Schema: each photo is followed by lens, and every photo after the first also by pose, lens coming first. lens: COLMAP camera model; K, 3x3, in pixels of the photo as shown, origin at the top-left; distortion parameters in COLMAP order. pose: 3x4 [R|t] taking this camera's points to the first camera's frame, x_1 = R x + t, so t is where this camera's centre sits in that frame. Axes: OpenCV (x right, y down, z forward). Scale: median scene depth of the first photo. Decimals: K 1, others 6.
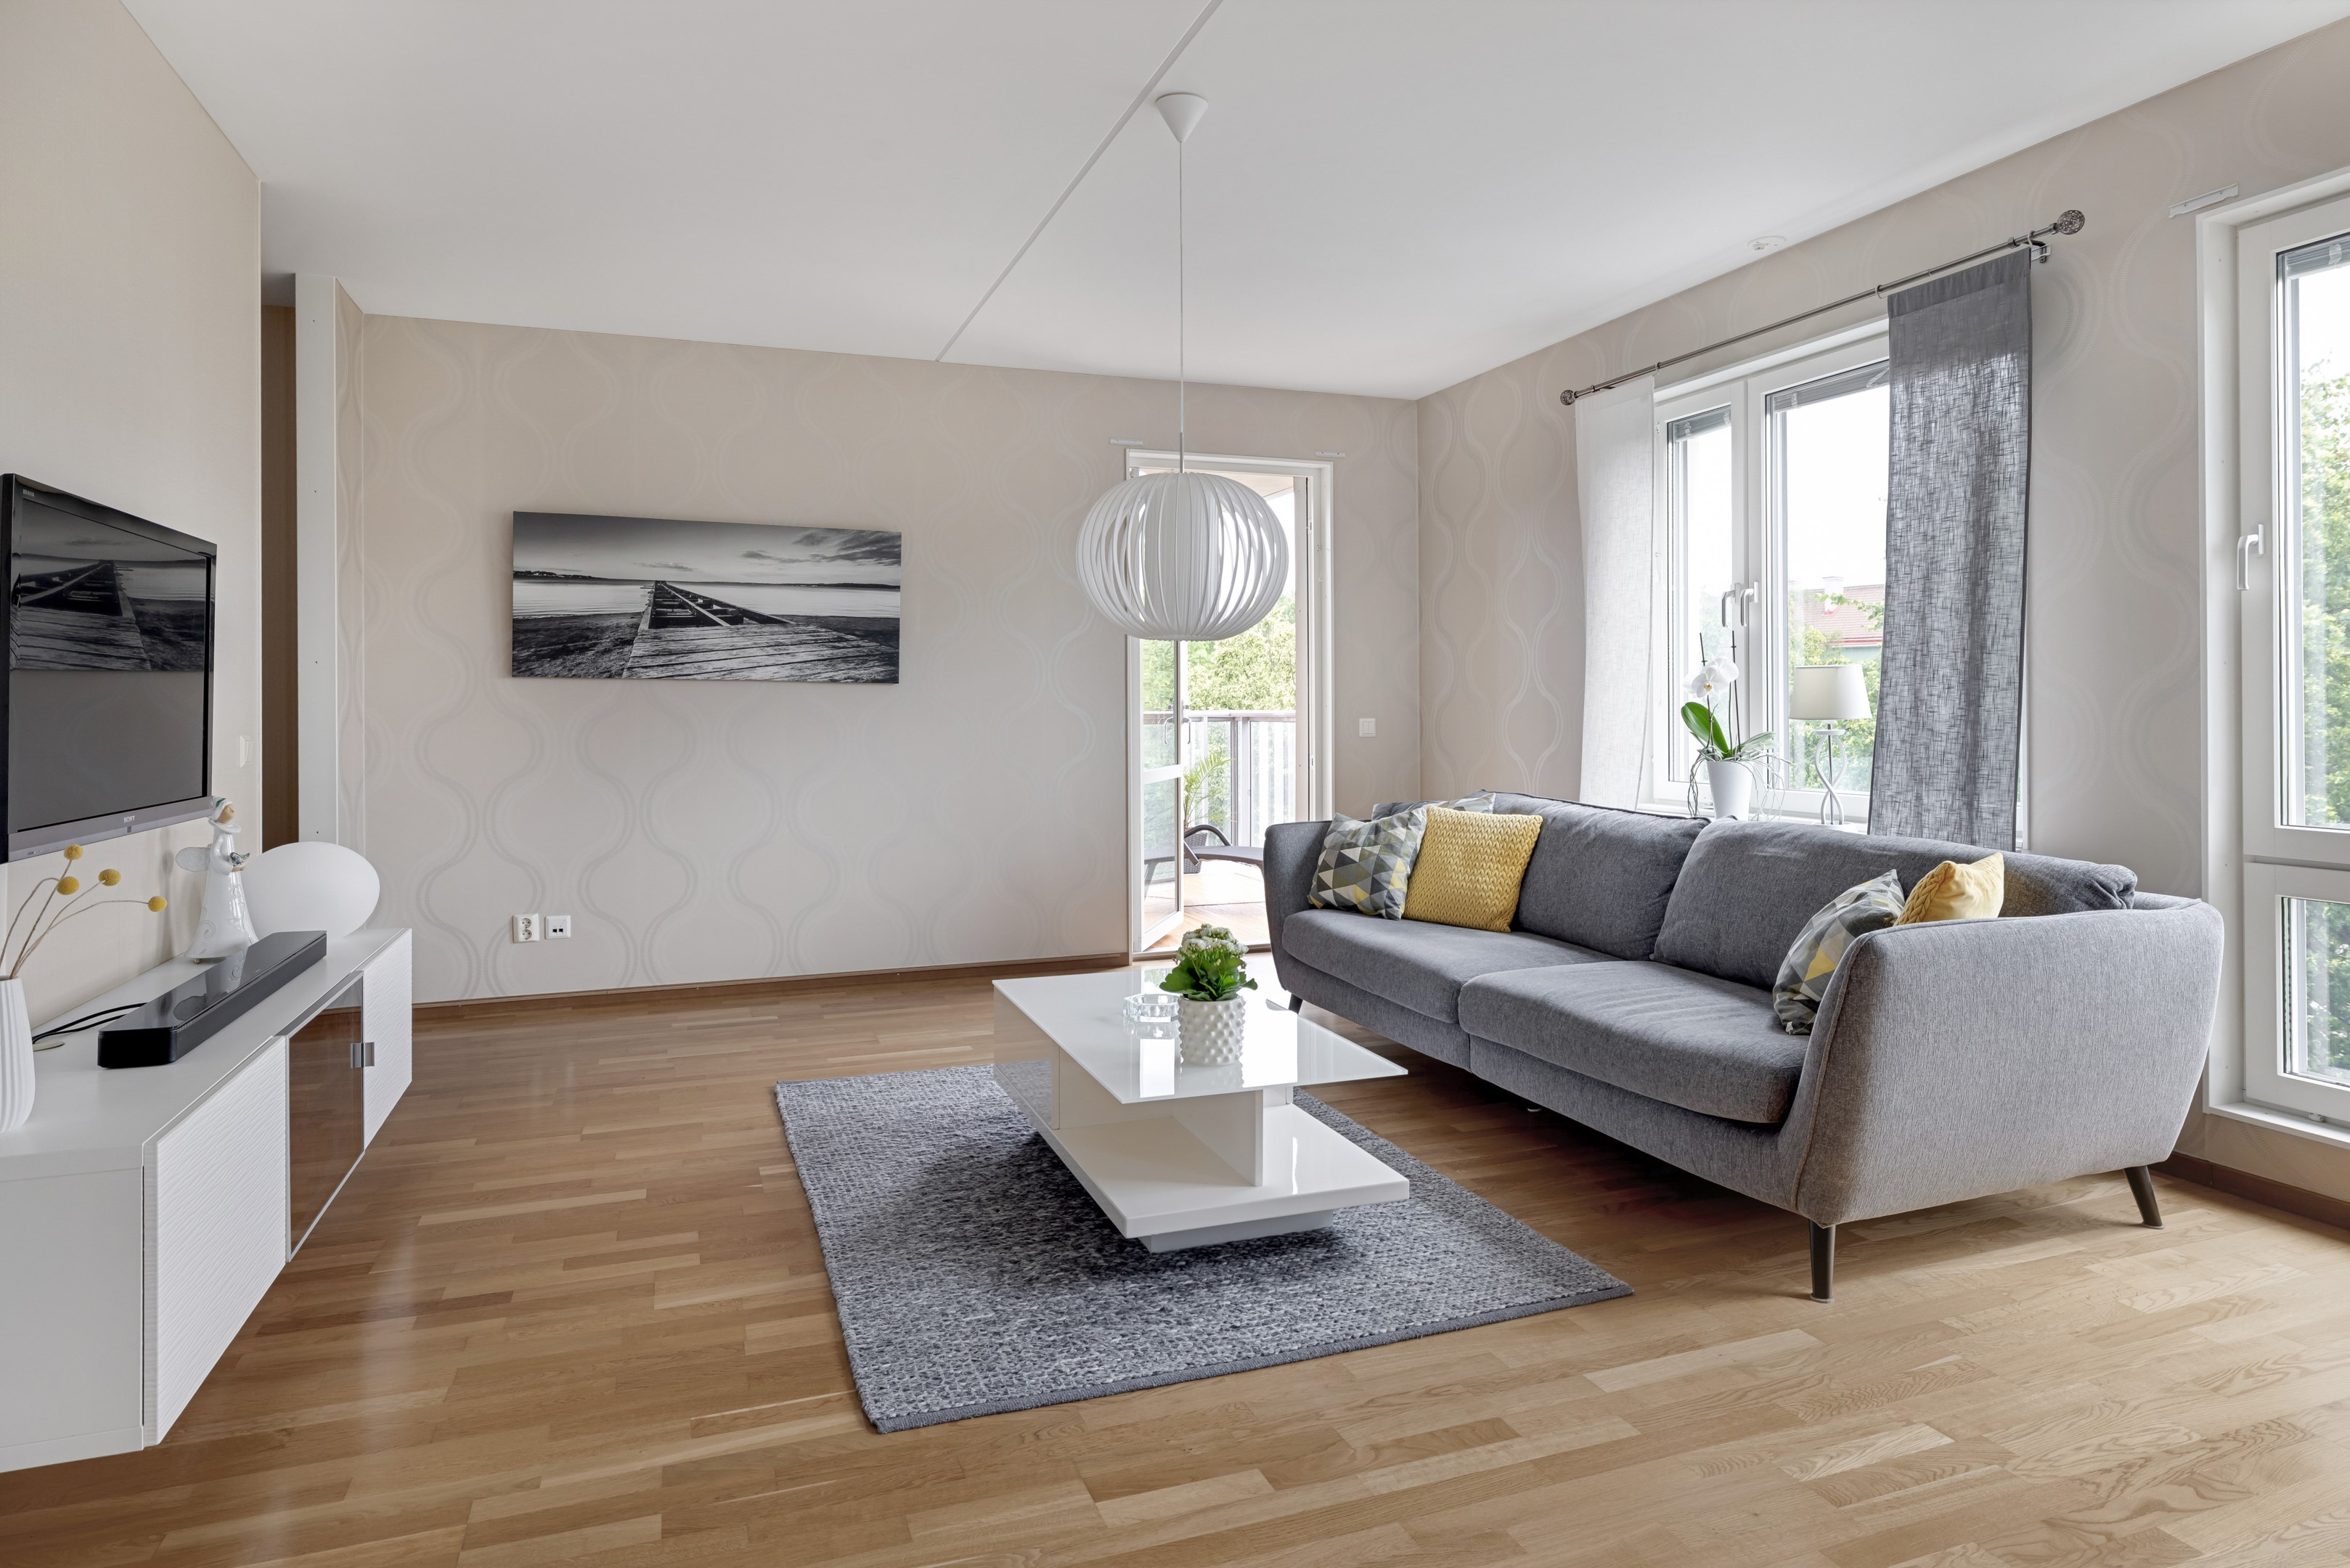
lens RADIAL K [[1400.5, 0, 1180.8], [0, 1400.5, 711.6], [0, 0, 1]] dist [0.001580, -0.000031]
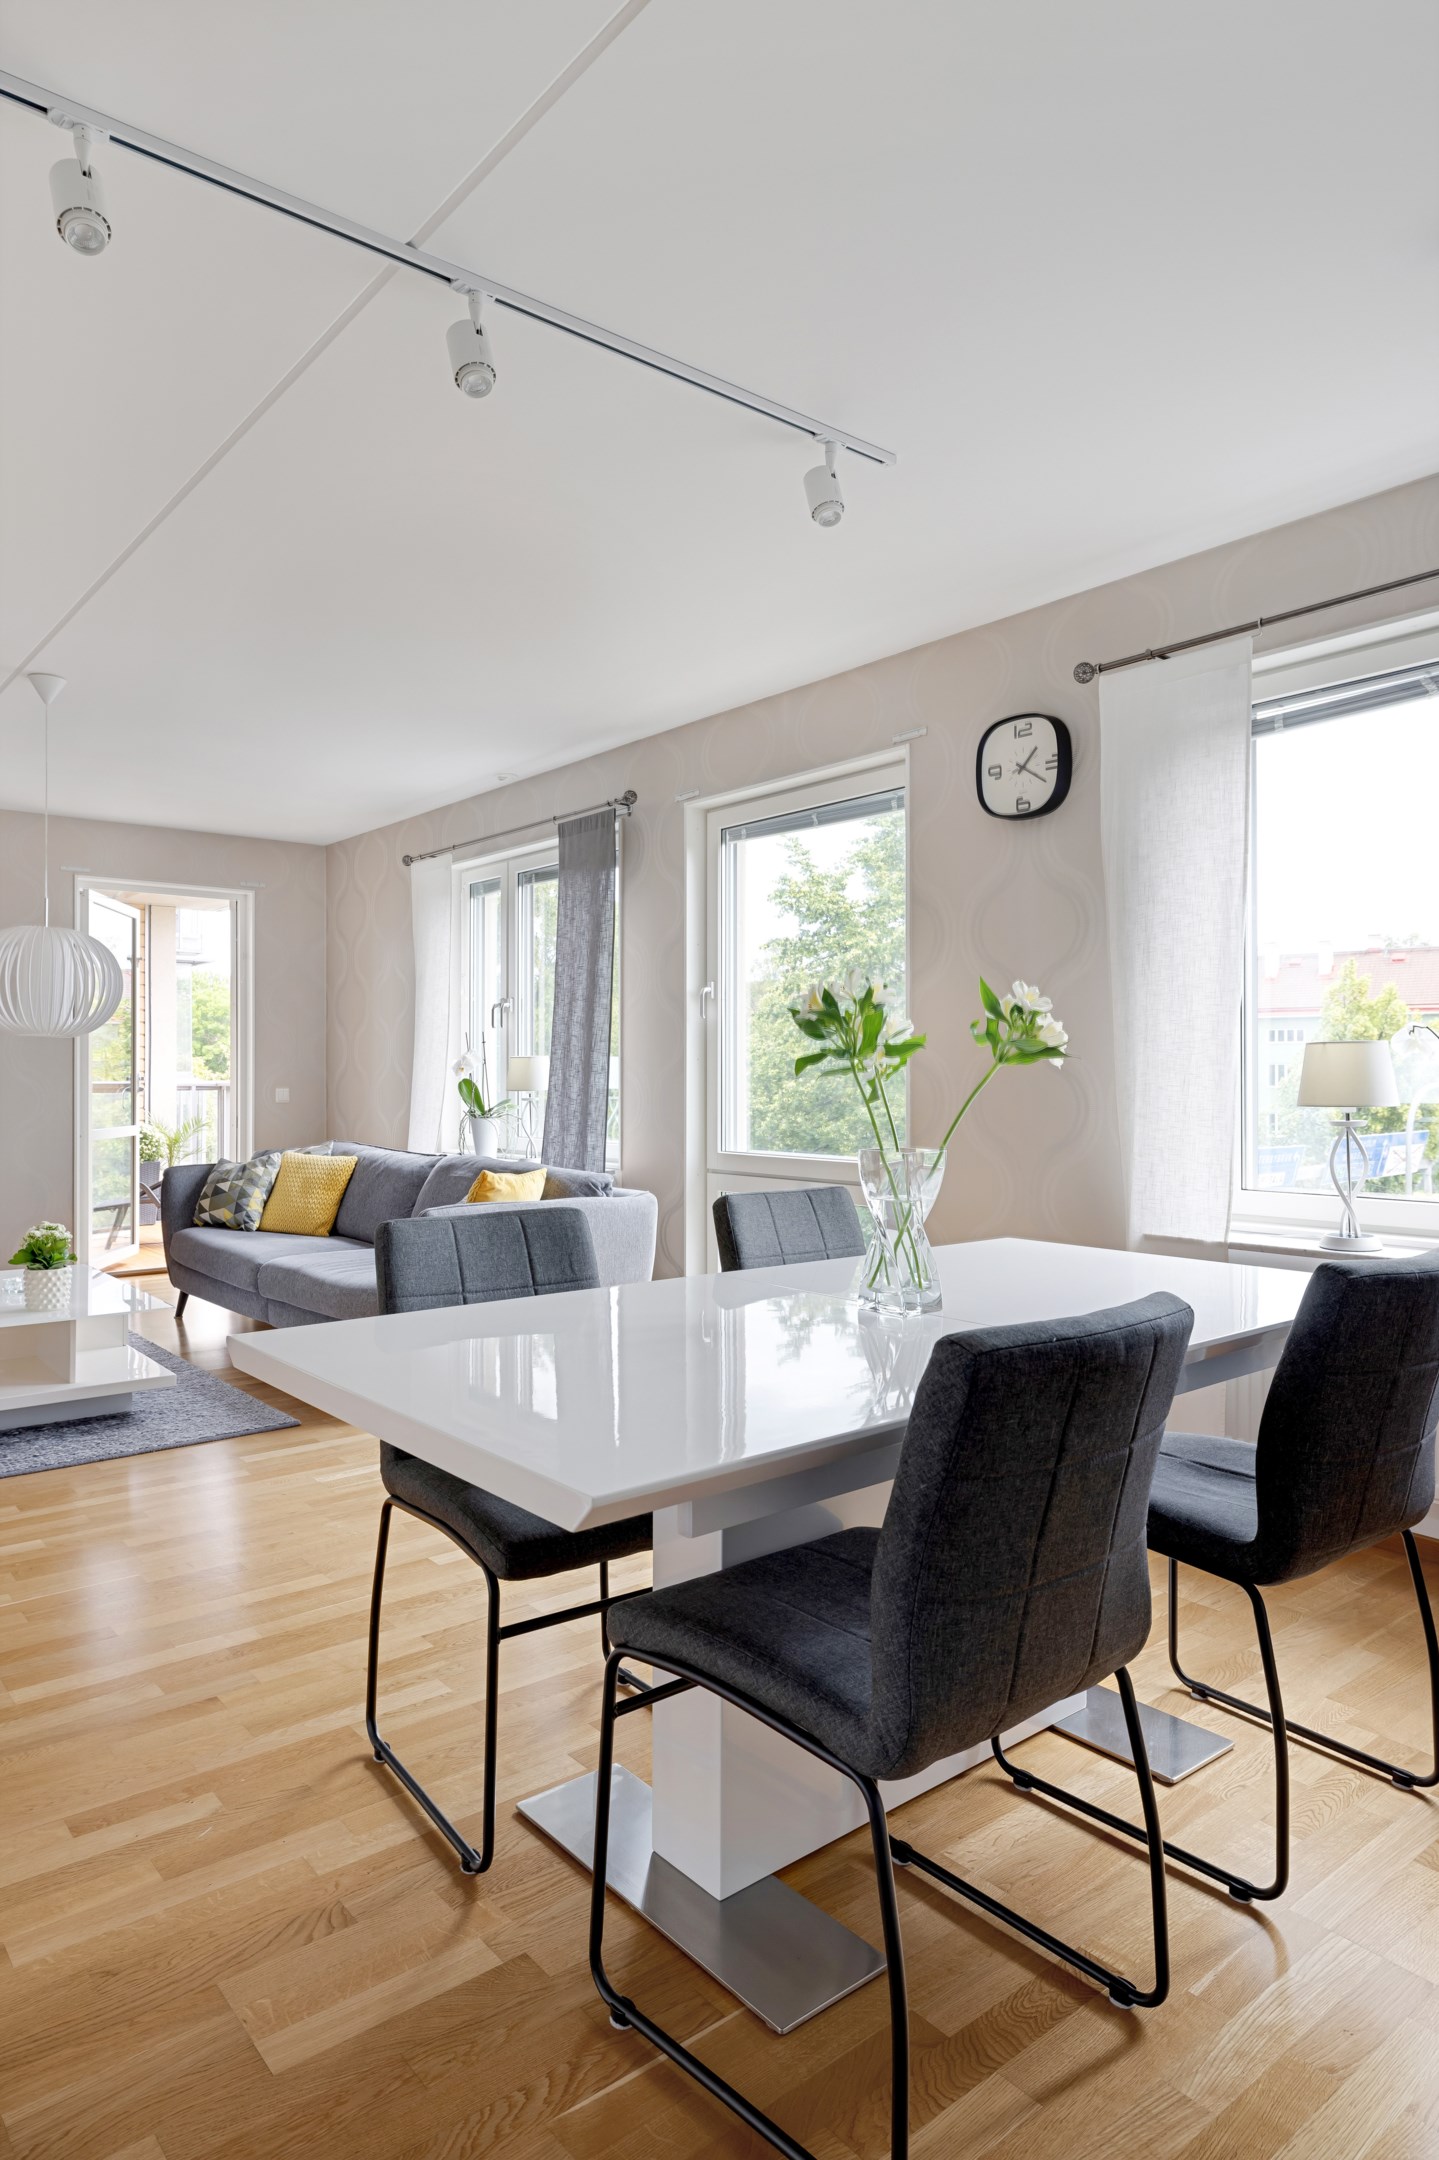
lens RADIAL K [[1321.7, 0, 687.4], [0, 1321.7, 1074.4], [0, 0, 1]] dist [0.000589, 0.000865]
pose [[0.950803, 0.006353, 0.309733, 0.175386], [-0.004928, 0.999973, -0.005384, -0.005433], [-0.309758, 0.003593, 0.950808, -0.449961]]
